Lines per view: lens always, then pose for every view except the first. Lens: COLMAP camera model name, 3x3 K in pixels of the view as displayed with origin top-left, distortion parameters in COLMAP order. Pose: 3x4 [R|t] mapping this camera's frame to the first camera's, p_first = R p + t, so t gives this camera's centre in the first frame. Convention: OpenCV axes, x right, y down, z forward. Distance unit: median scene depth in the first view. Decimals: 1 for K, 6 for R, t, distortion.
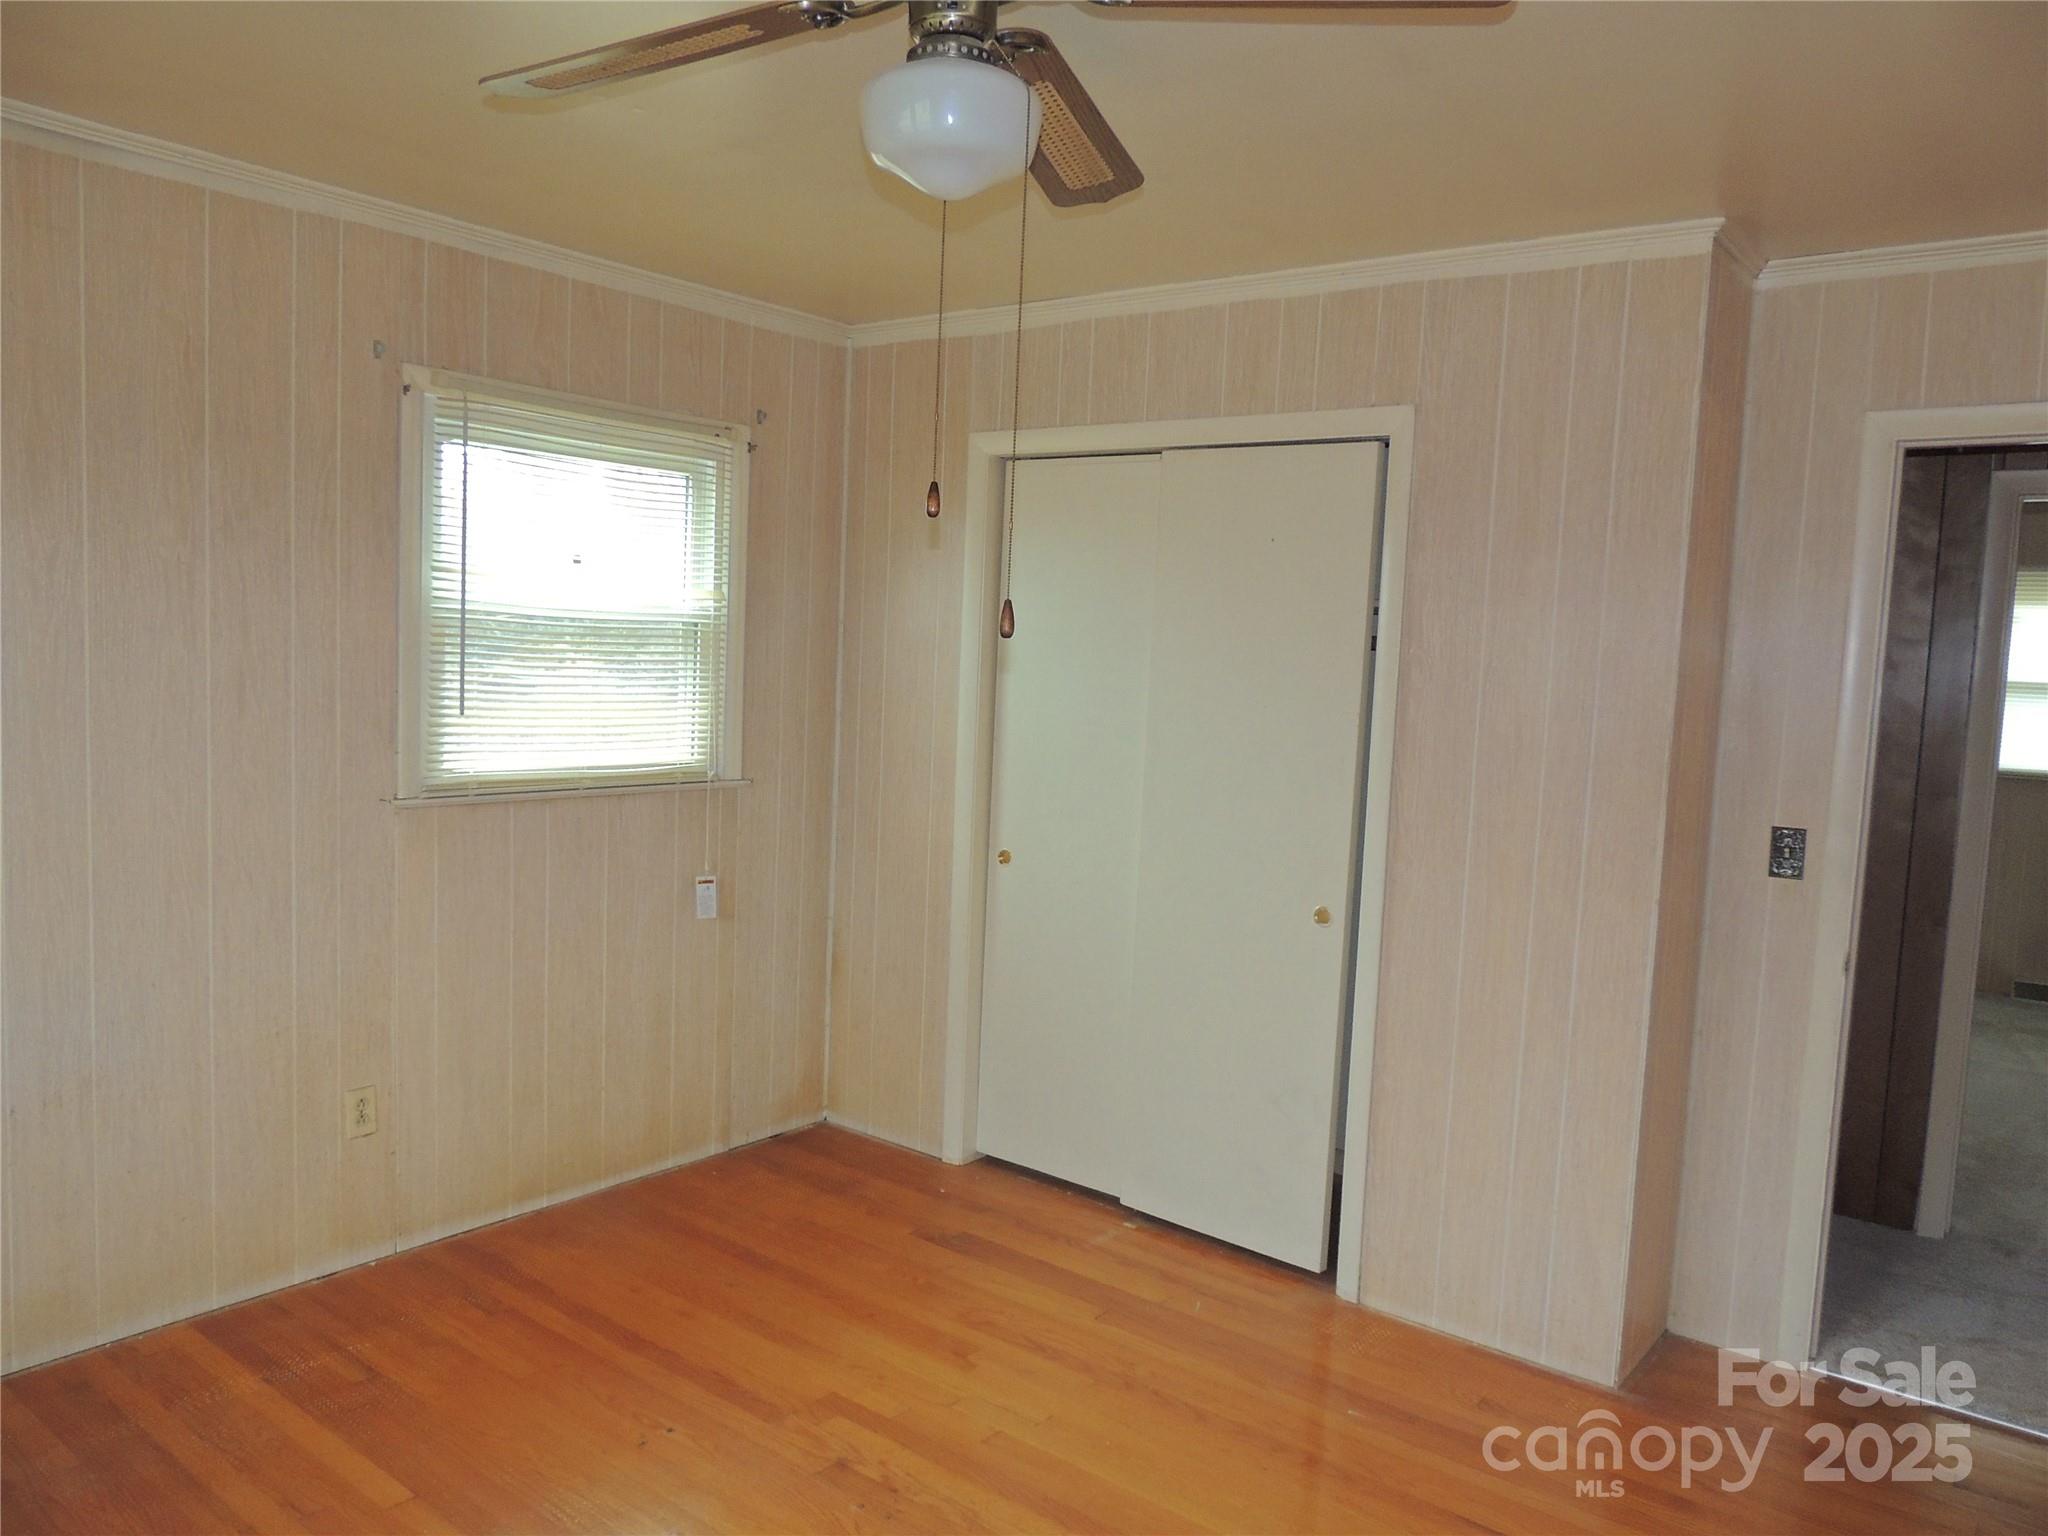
lens RADIAL K [[1491.4, 0, 1024.0], [0, 1491.4, 768.0], [0, 0, 1]] dist [-0.009022, -0.001671]
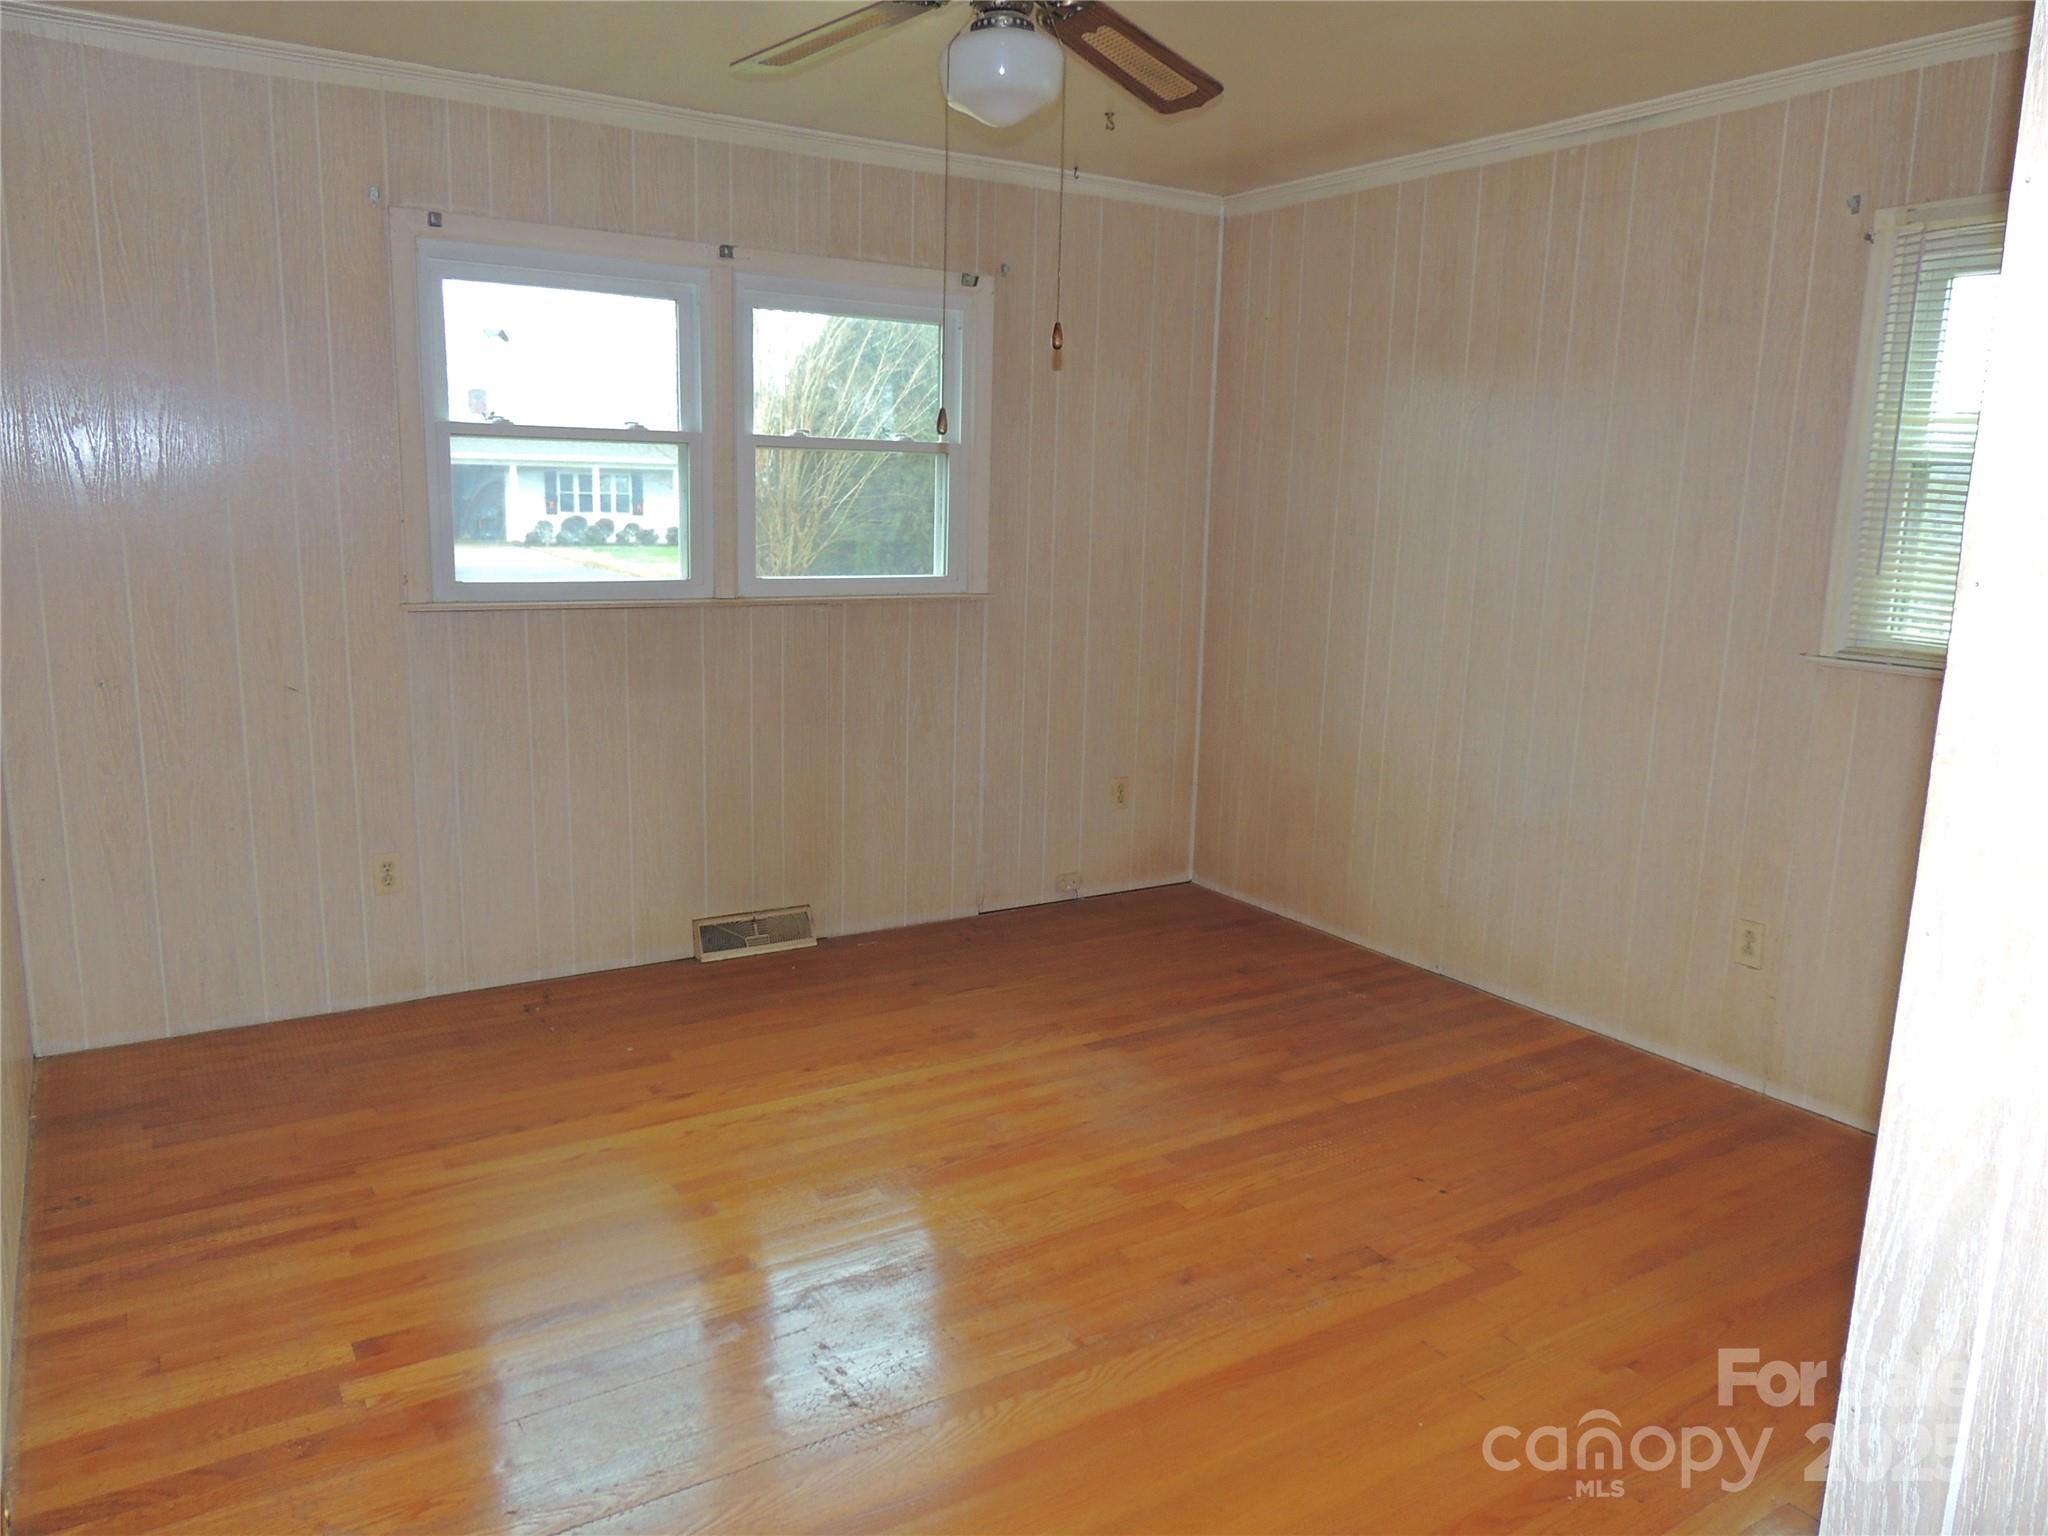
lens RADIAL K [[1491.4, 0, 1024.0], [0, 1491.4, 768.0], [0, 0, 1]] dist [-0.009022, -0.001671]
pose [[-0.333413, 0.125747, -0.934357, 0.812512], [-0.119266, 0.977477, 0.174108, -0.018716], [0.935207, 0.169487, -0.310906, 0.938892]]
